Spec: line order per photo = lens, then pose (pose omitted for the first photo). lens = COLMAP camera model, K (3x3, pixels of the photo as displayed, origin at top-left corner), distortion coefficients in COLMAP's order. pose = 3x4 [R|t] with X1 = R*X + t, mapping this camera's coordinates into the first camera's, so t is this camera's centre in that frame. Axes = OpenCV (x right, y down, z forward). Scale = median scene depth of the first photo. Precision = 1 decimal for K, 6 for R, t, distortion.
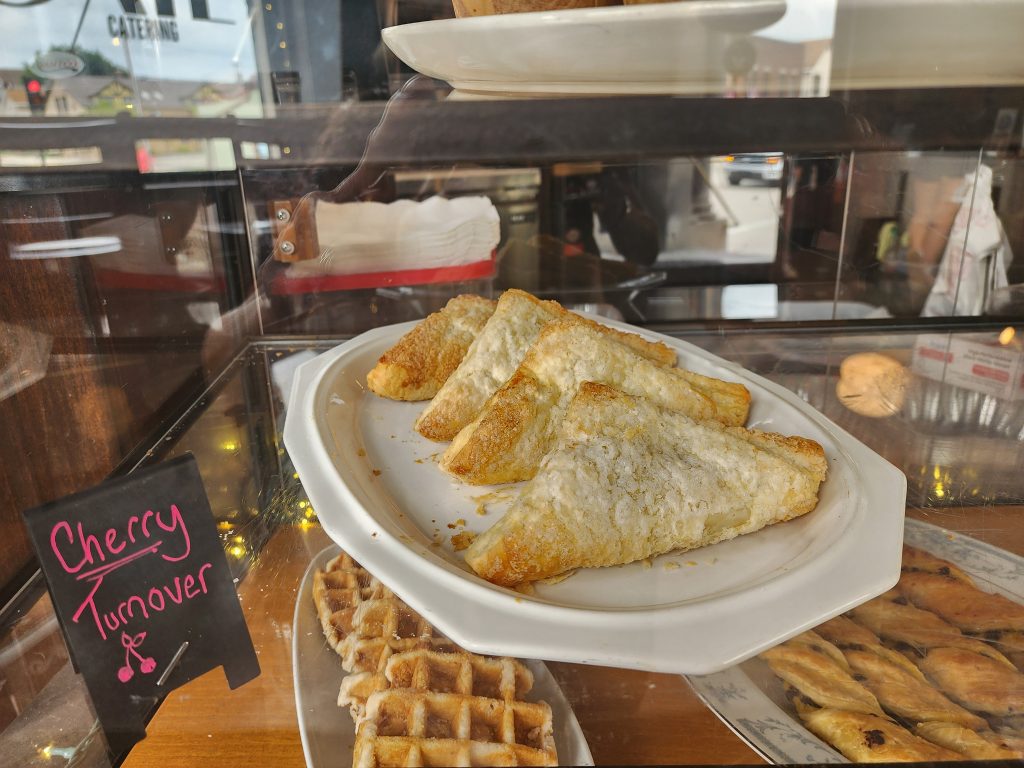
lens RADIAL K [[676.7, 0, 512.0], [0, 676.7, 384.0], [0, 0, 1]] dist [-0.001442, -0.002460]
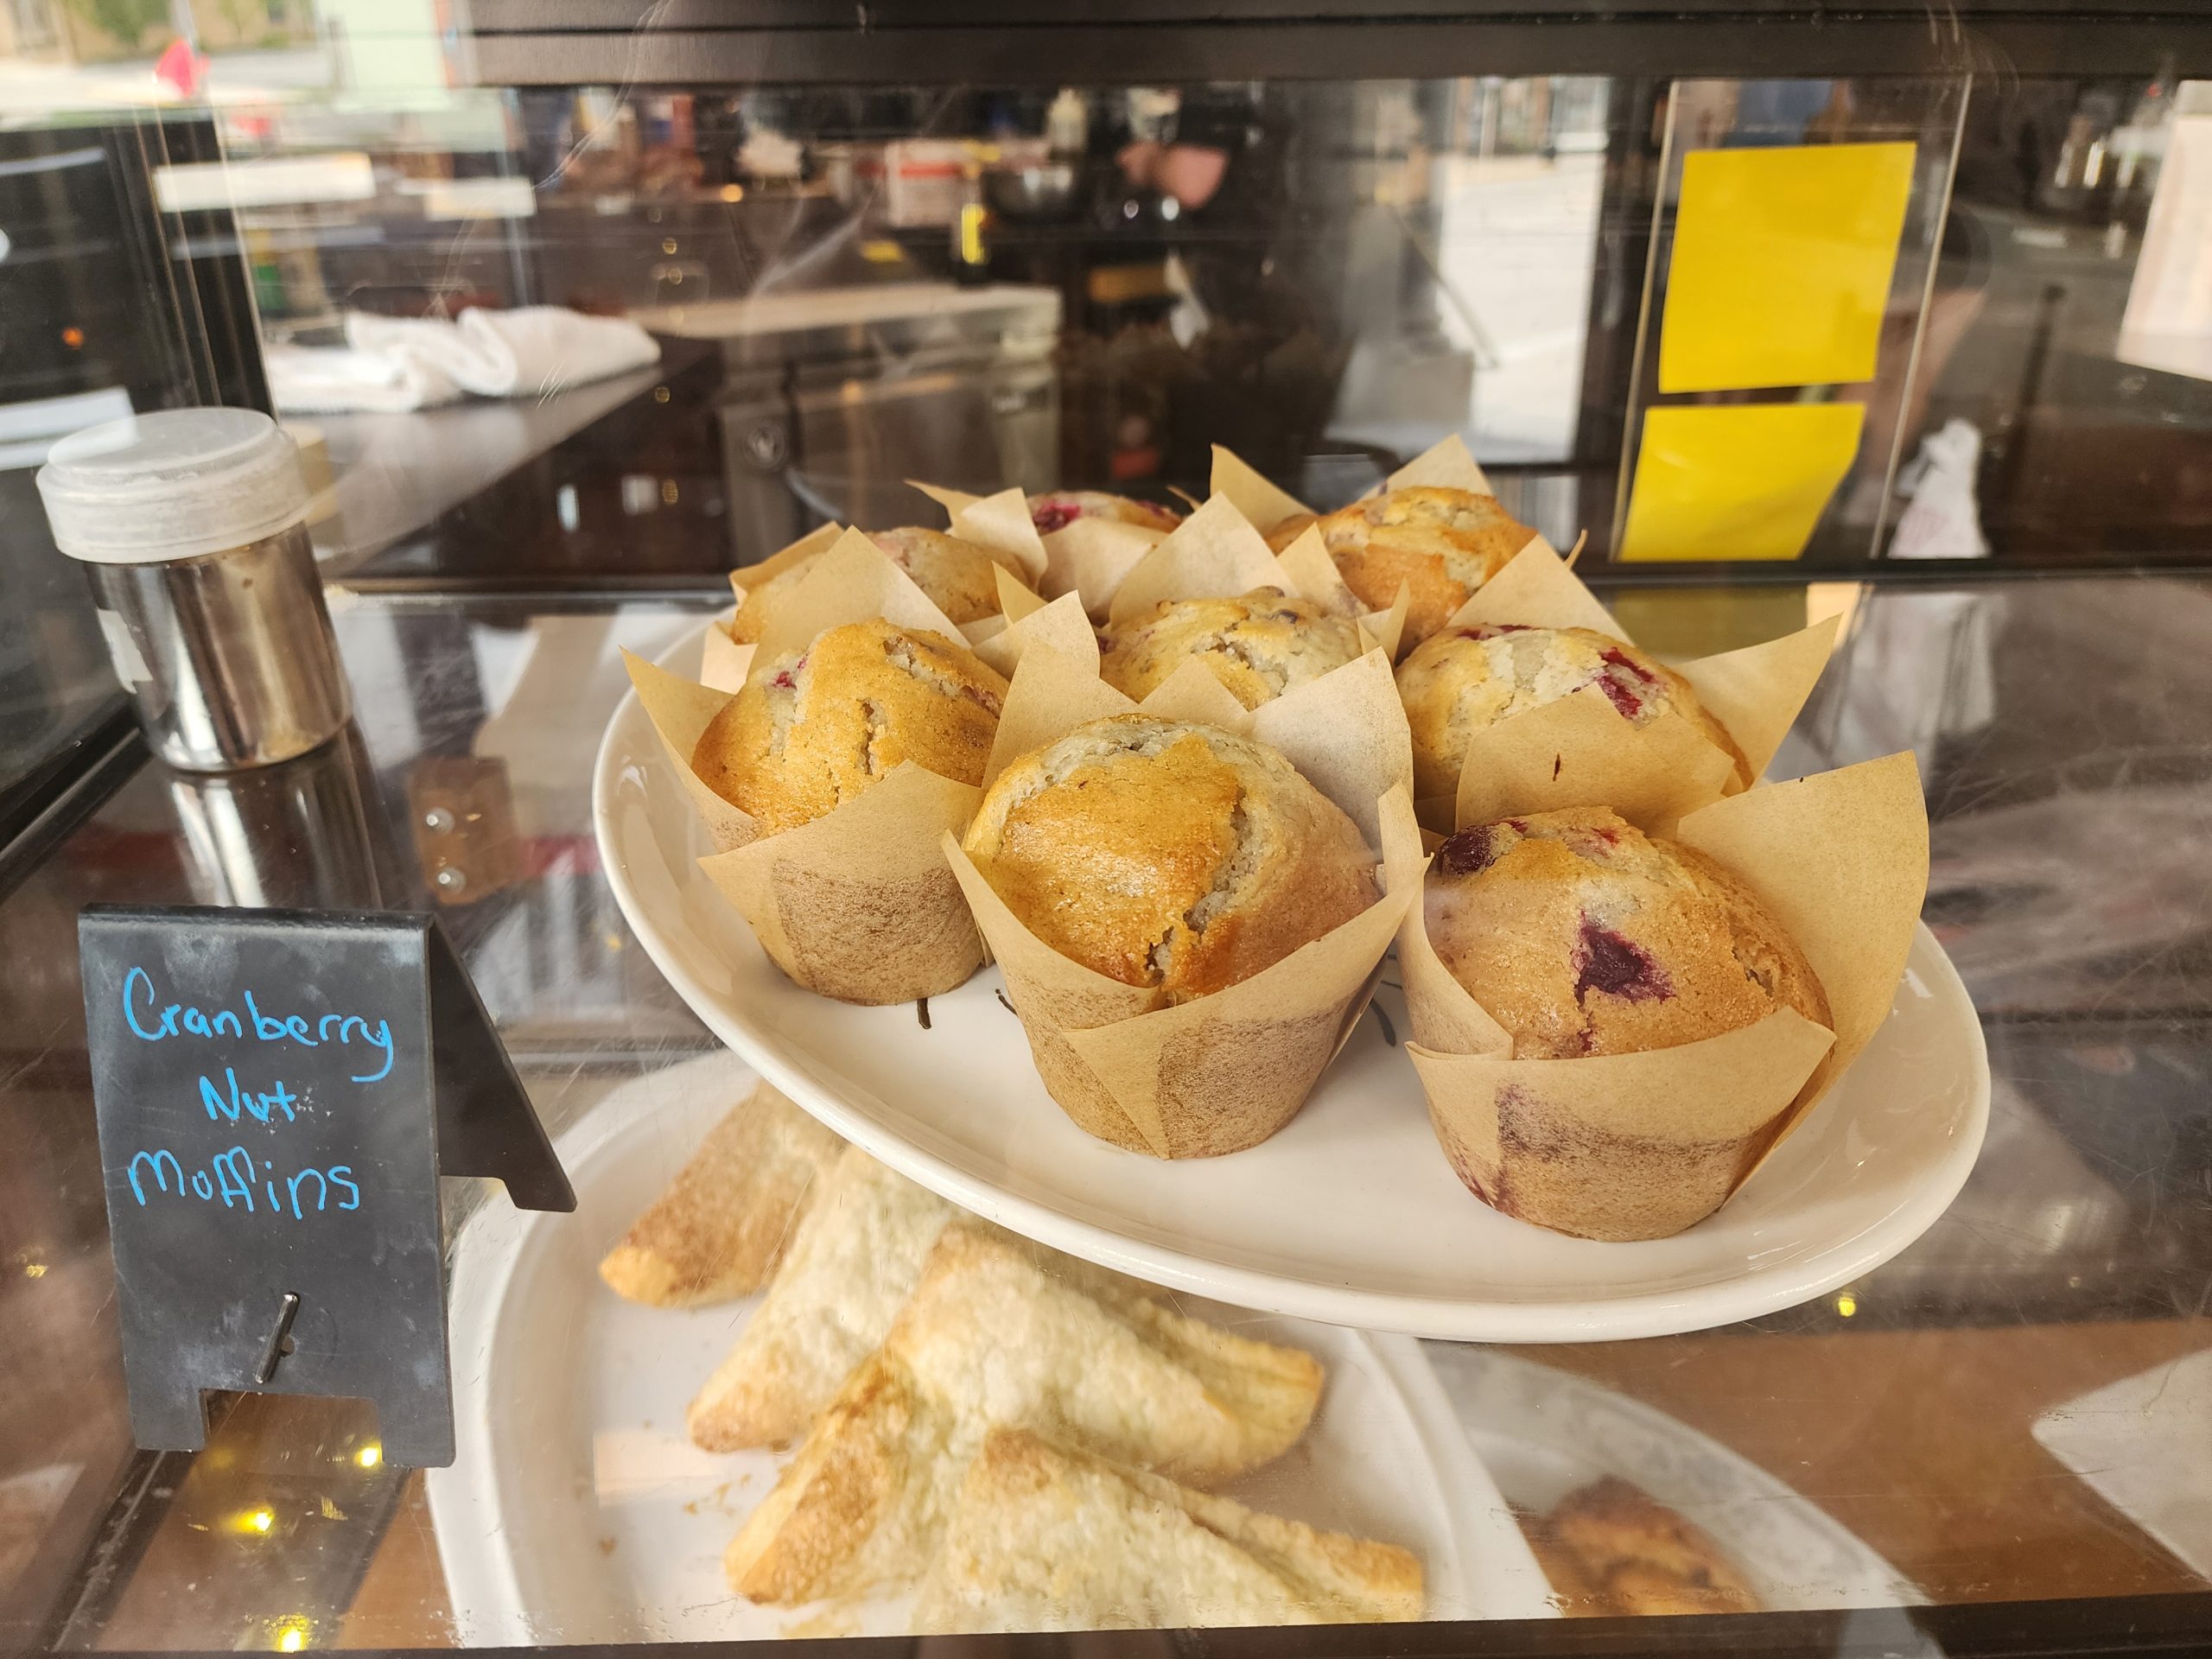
lens RADIAL K [[1490.6, 0, 1097.8], [0, 1490.6, 793.0], [0, 0, 1]] dist [-0.000591, 0.000037]
pose [[0.997707, 0.015150, 0.065969, 0.089772], [-0.020473, 0.996522, 0.080780, -0.520862], [-0.064516, -0.081945, 0.994546, -0.116244]]
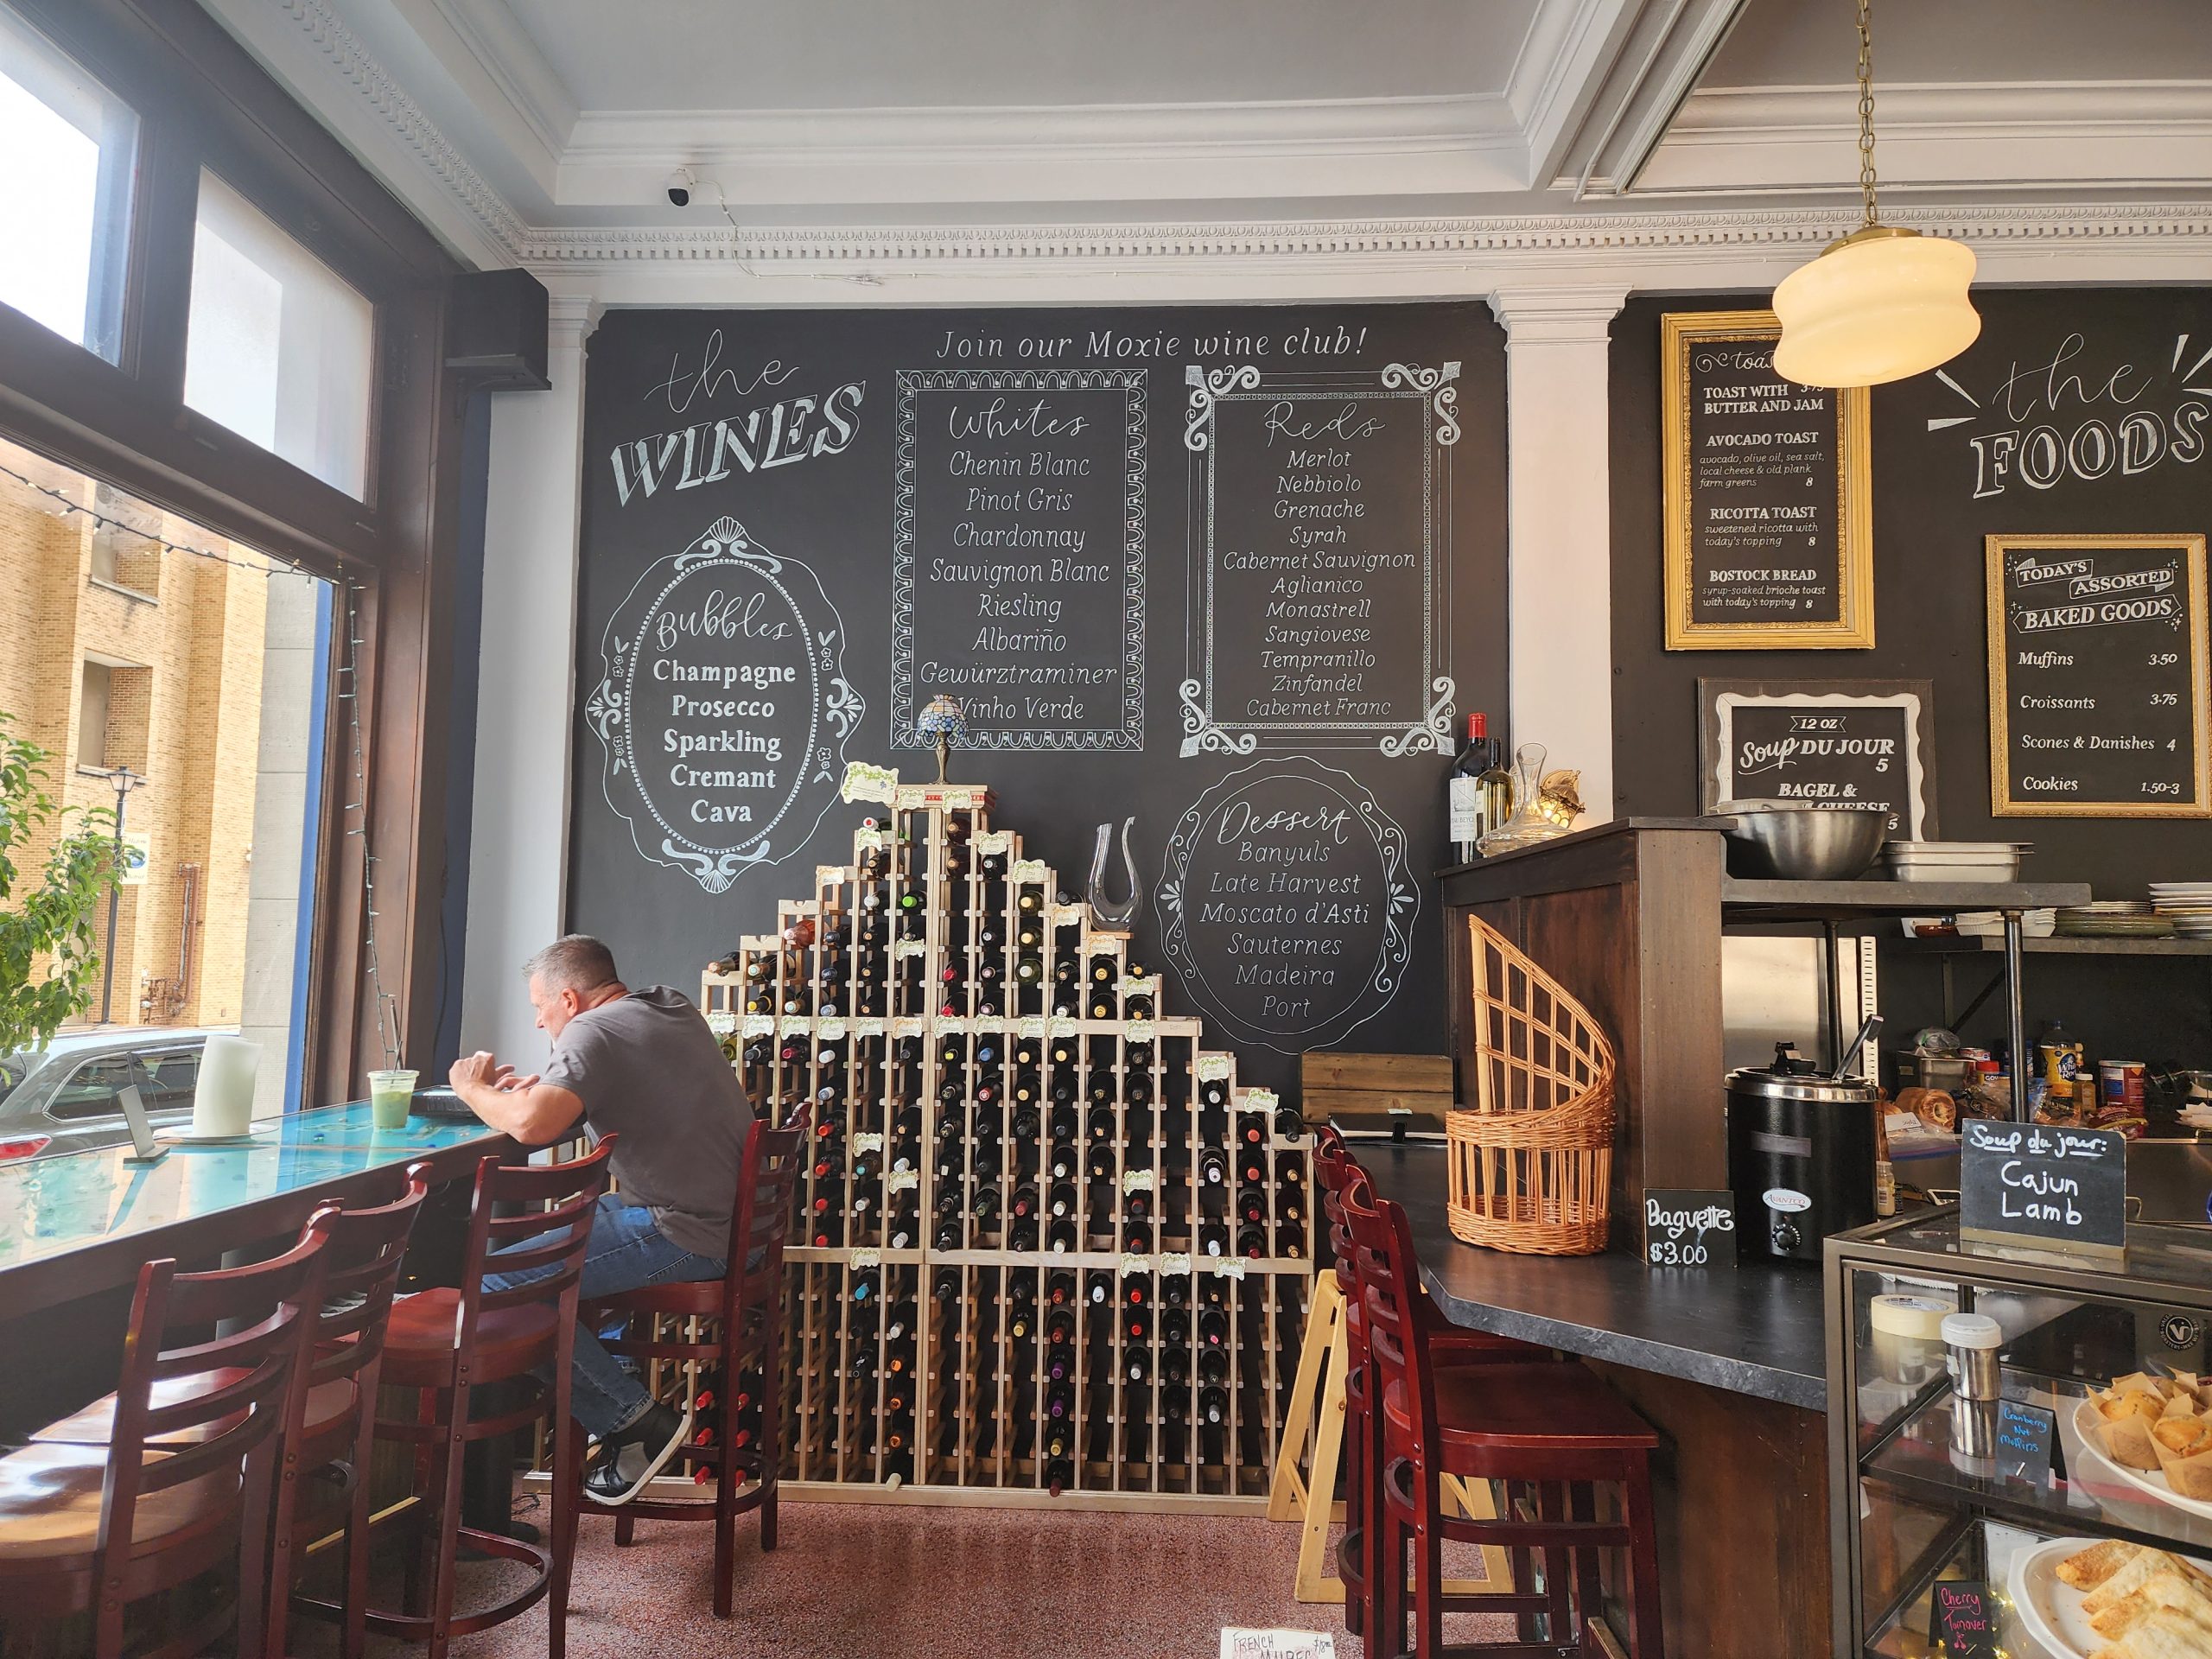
lens RADIAL K [[1446.5, 0, 1052.7], [0, 1446.5, 844.4], [0, 0, 1]] dist [0.010009, -0.023886]
pose [[0.663841, -0.014840, -0.747727, 1.040549], [-0.271860, 0.926619, -0.259751, -0.084987], [0.696712, 0.375710, 0.611093, -4.490828]]
